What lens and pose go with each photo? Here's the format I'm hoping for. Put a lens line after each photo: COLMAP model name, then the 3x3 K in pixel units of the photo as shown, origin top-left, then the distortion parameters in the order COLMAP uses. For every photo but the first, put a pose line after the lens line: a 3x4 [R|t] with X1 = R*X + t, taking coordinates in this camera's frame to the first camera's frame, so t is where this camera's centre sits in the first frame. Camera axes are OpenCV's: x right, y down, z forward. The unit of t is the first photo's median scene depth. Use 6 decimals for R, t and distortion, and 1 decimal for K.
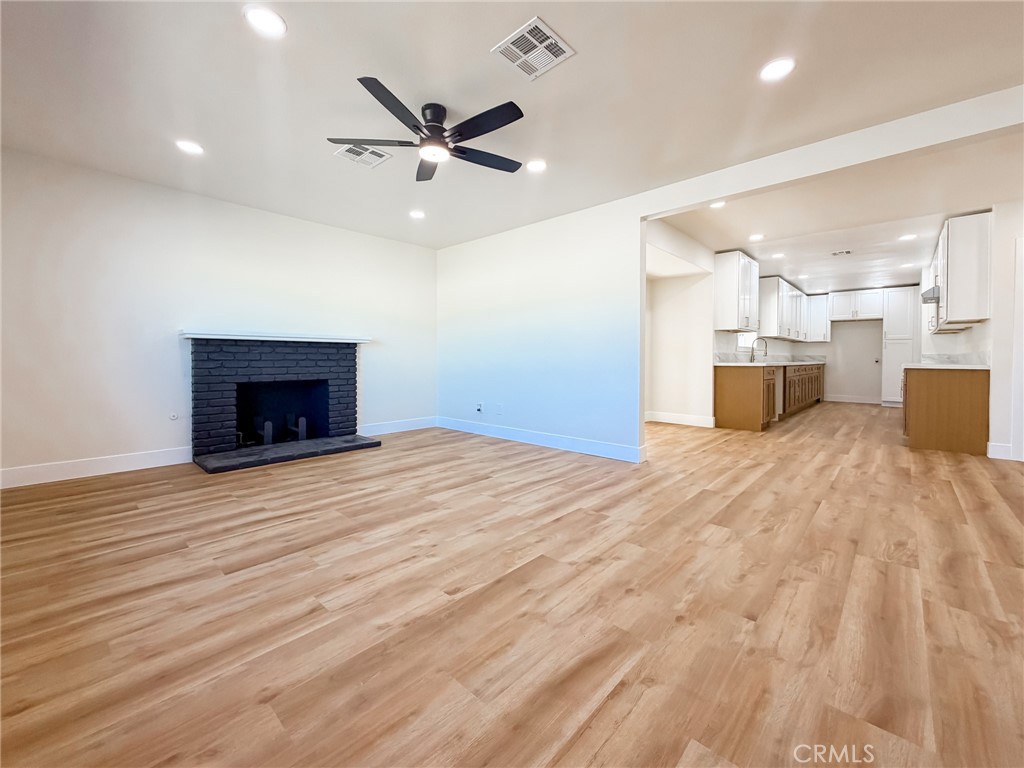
lens RADIAL K [[418.9, 0, 513.8], [0, 418.9, 364.4], [0, 0, 1]] dist [0.000054, 0.000368]
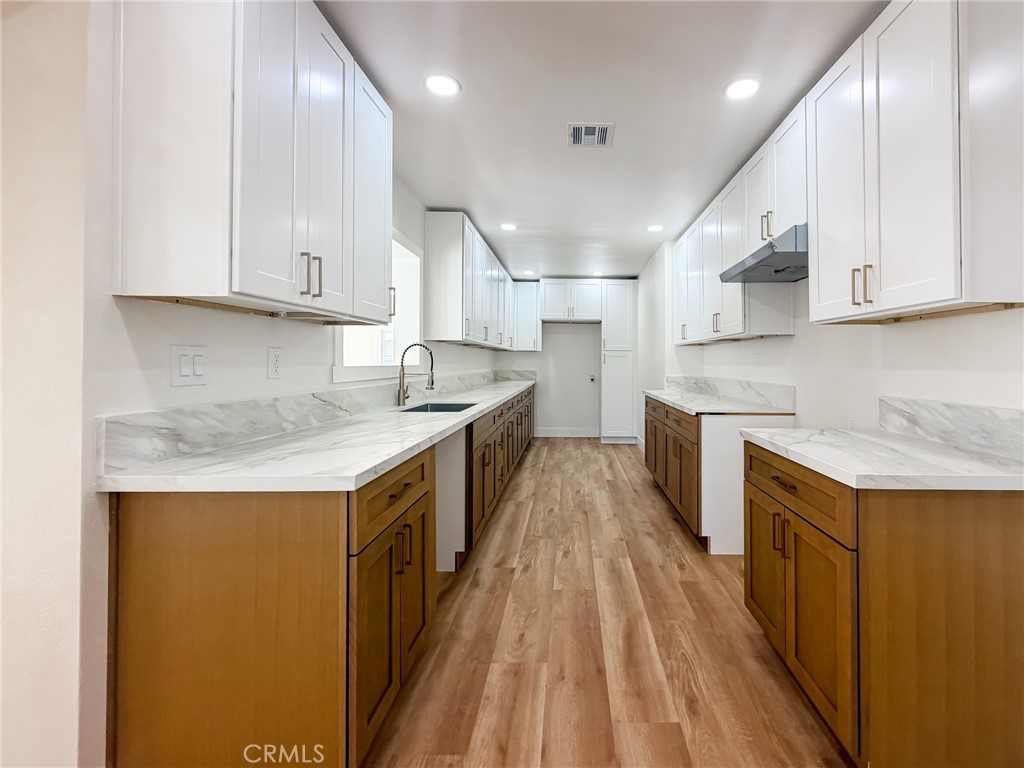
lens RADIAL K [[434.0, 0, 575.9], [0, 434.0, 357.2], [0, 0, 1]] dist [0.000707, 0.000128]
pose [[0.723432, 0.007933, 0.690350, 0.328073], [0.007683, 0.999780, -0.019539, -0.032299], [-0.690353, 0.019439, 0.723212, 0.478876]]
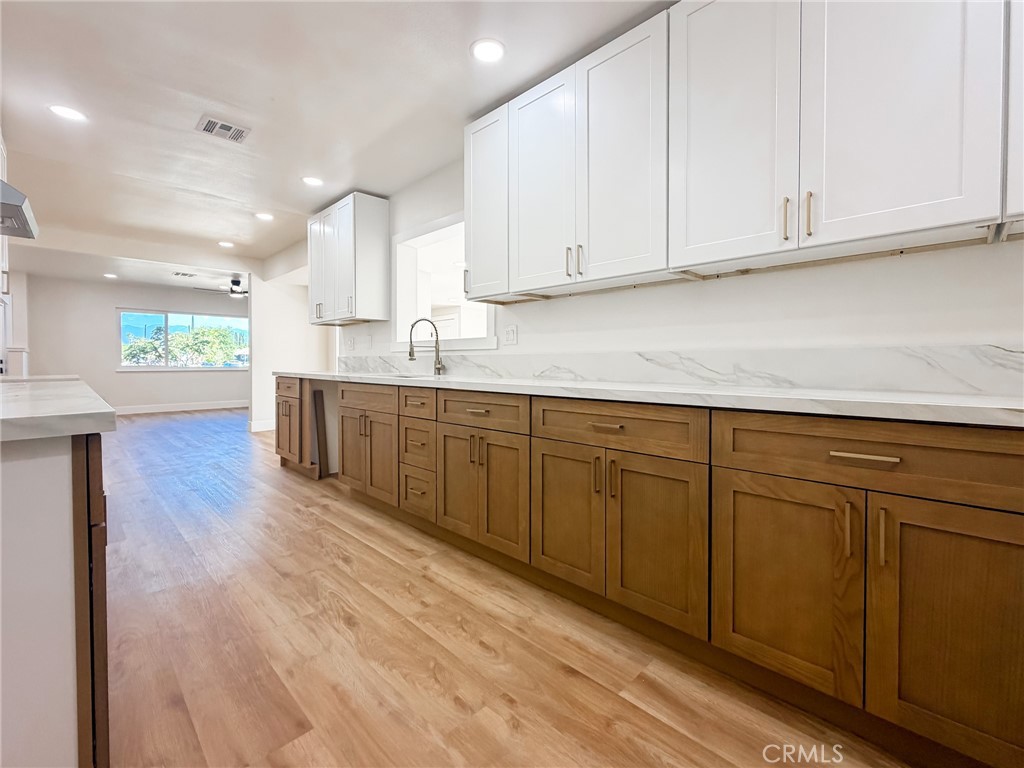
lens RADIAL K [[425.3, 0, 512.5], [0, 425.3, 395.4], [0, 0, 1]] dist [0.000100, 0.000006]
pose [[-0.013400, 0.079168, -0.996771, 0.813579], [-0.012042, 0.996776, 0.079331, -0.015675], [0.999838, 0.013066, -0.012404, 0.874347]]
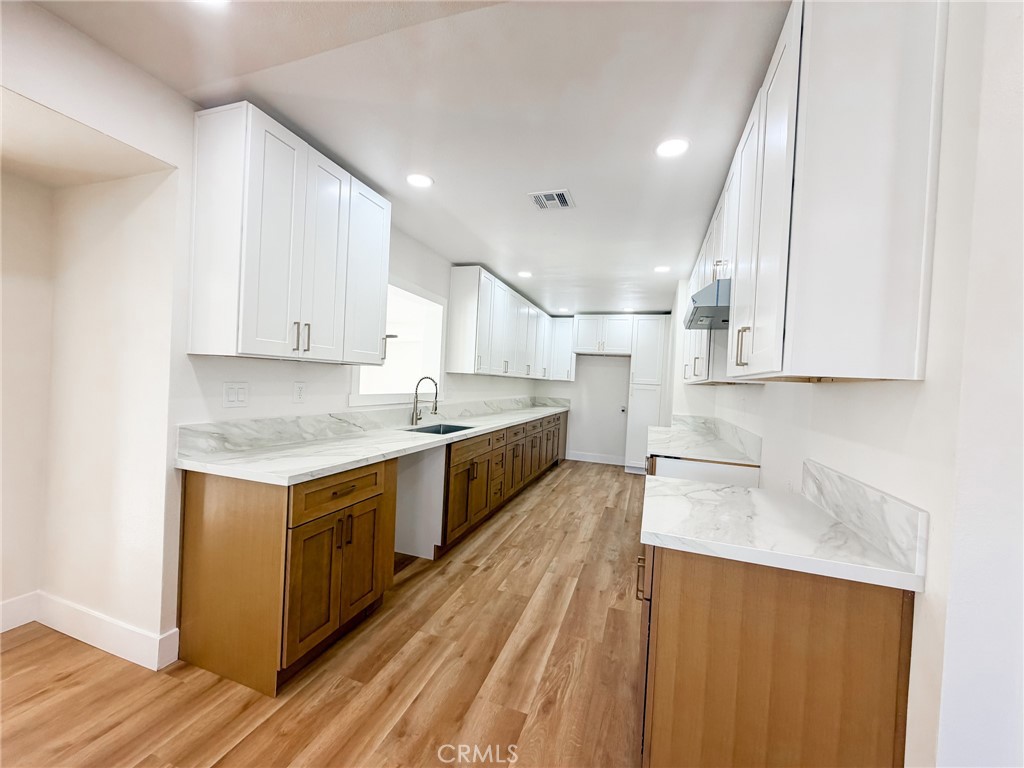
lens RADIAL K [[406.9, 0, 511.6], [0, 406.9, 387.7], [0, 0, 1]] dist [0.000987, 0.000179]
pose [[0.912617, 0.035429, 0.407277, 0.383362], [-0.040982, 0.999148, 0.004917, -0.044800], [-0.406756, -0.021179, 0.913291, 0.412354]]
